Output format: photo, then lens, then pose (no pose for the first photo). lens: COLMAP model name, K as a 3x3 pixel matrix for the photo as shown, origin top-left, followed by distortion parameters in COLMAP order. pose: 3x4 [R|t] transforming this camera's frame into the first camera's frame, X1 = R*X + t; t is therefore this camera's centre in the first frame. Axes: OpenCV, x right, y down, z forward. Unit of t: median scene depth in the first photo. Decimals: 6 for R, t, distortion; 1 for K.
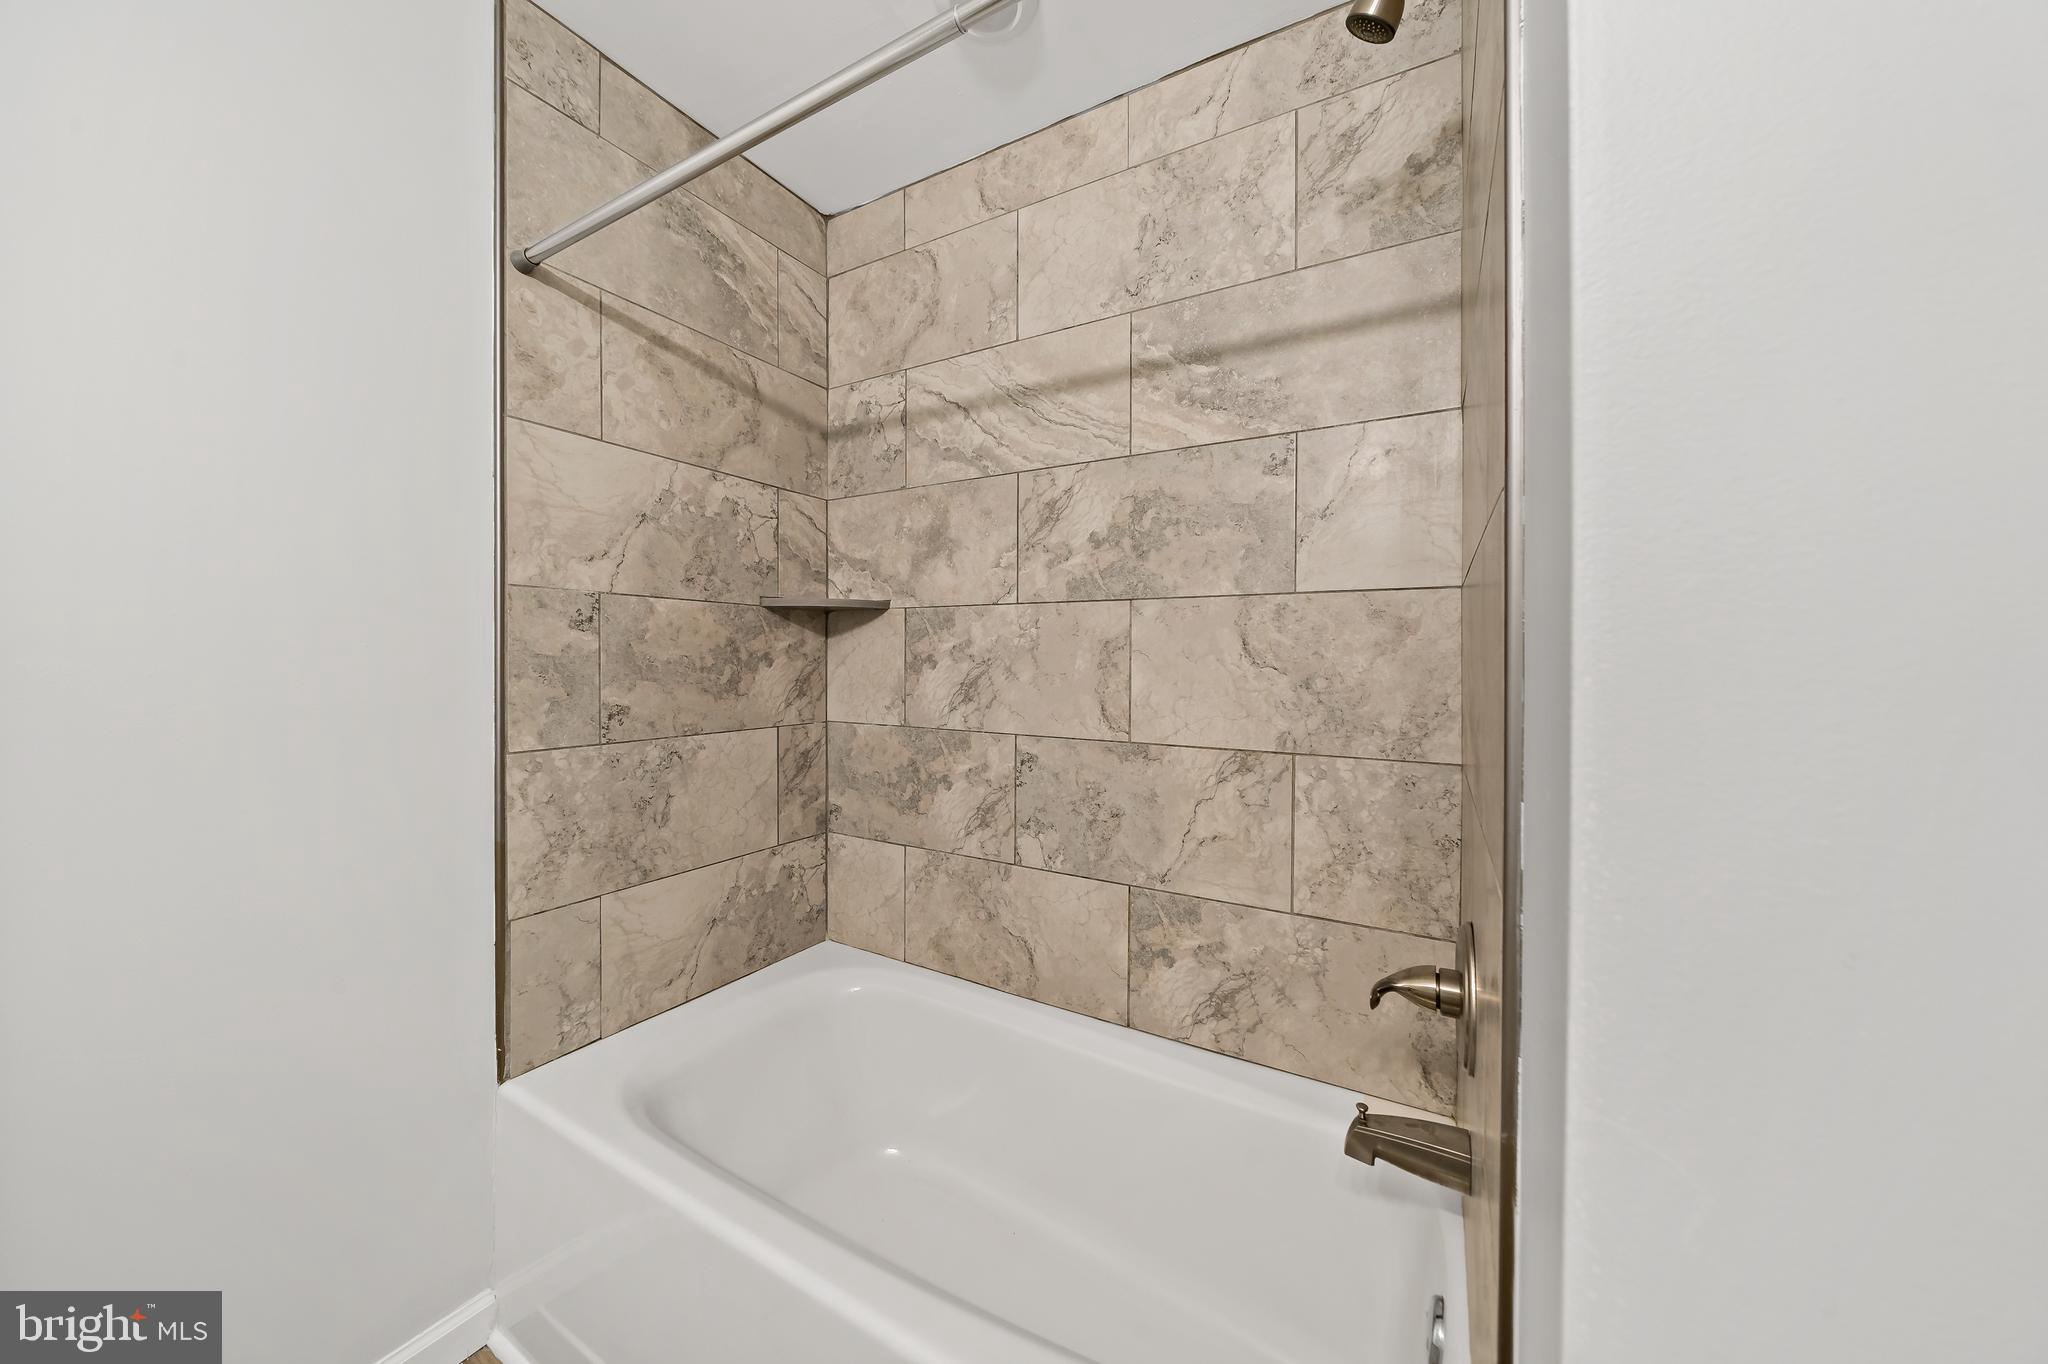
lens RADIAL K [[703.3, 0, 1031.5], [0, 703.3, 673.6], [0, 0, 1]] dist [-0.003859, -0.000069]
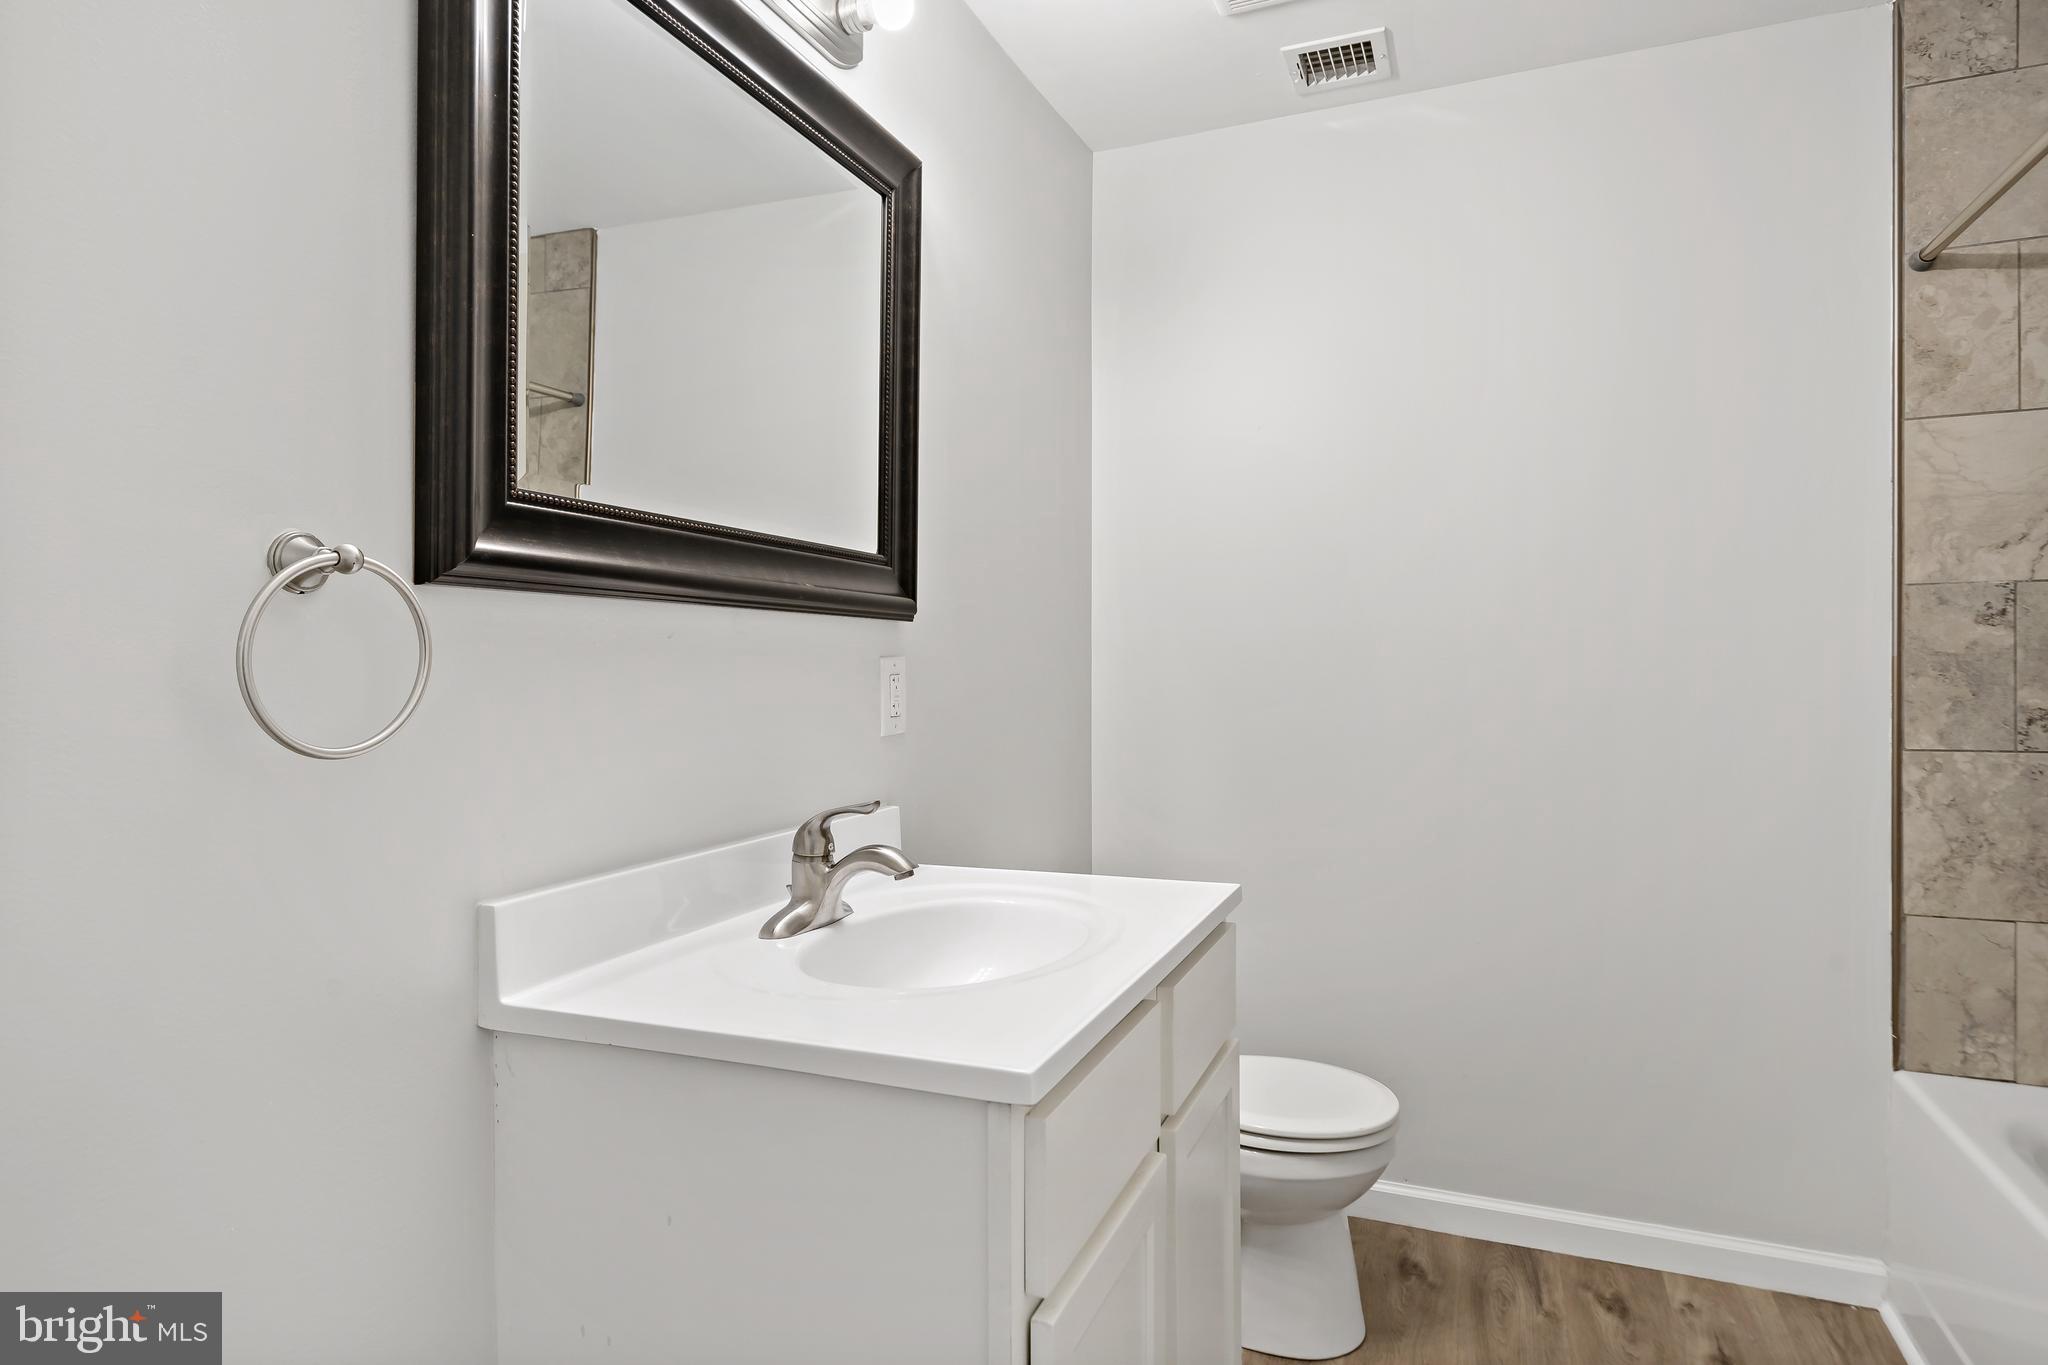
lens RADIAL K [[1002.6, 0, 1026.2], [0, 1002.6, 686.9], [0, 0, 1]] dist [0.000145, 0.000979]
pose [[0.201495, -0.005575, -0.979474, 0.408920], [-0.010538, 0.999914, -0.007859, 0.045078], [0.979433, 0.011905, 0.201419, -0.524284]]
